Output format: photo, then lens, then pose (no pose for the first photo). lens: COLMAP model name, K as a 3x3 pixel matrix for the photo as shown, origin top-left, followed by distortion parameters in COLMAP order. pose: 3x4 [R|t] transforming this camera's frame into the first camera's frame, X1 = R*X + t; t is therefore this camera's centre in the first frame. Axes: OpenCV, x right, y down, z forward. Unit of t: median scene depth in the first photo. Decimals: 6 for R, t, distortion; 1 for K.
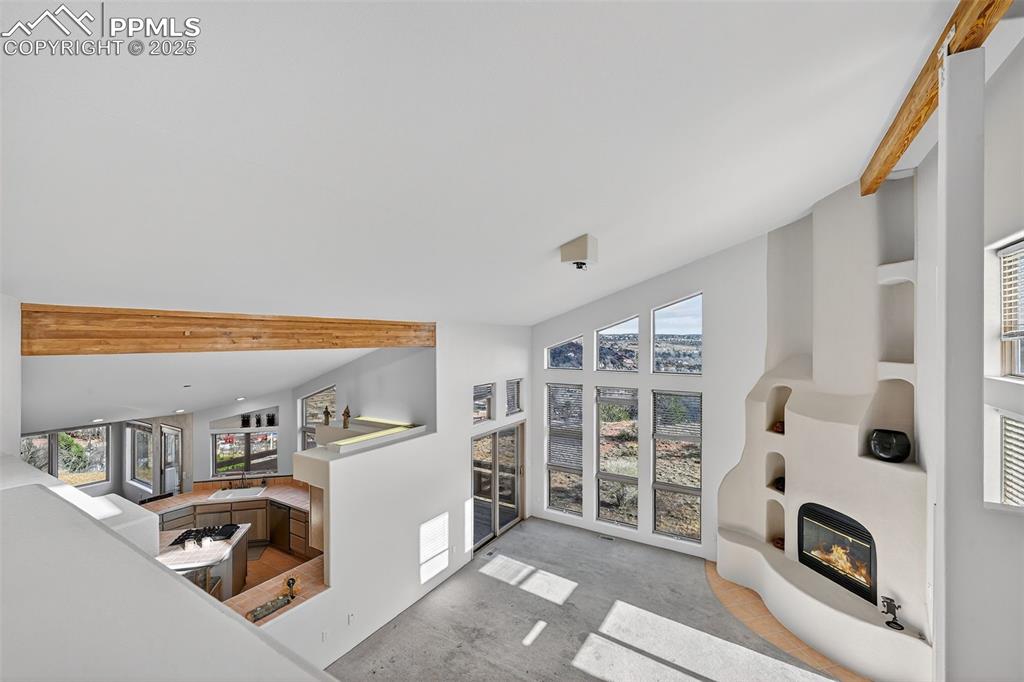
lens RADIAL K [[424.8, 0, 512.3], [0, 424.8, 343.1], [0, 0, 1]] dist [-0.000815, 0.000165]
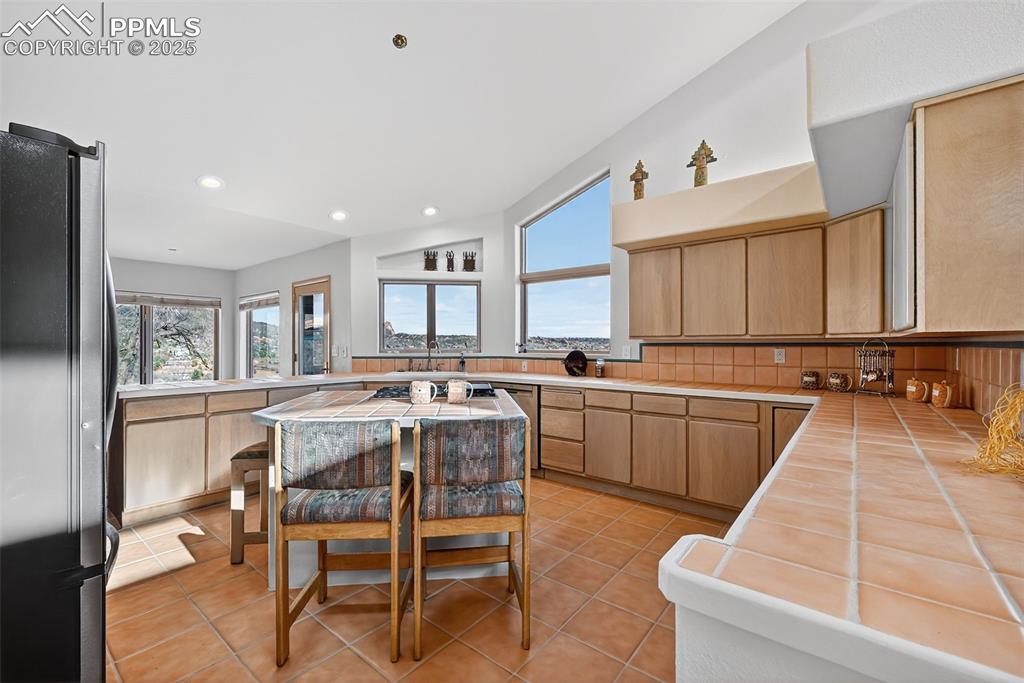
lens RADIAL K [[424.8, 0, 512.3], [0, 424.8, 343.6], [0, 0, 1]] dist [-0.000815, 0.000165]
pose [[0.991102, -0.000294, -0.133106, -0.527251], [-0.000872, 0.999962, -0.008702, 0.366599], [0.133103, 0.008740, 0.991064, 0.519060]]
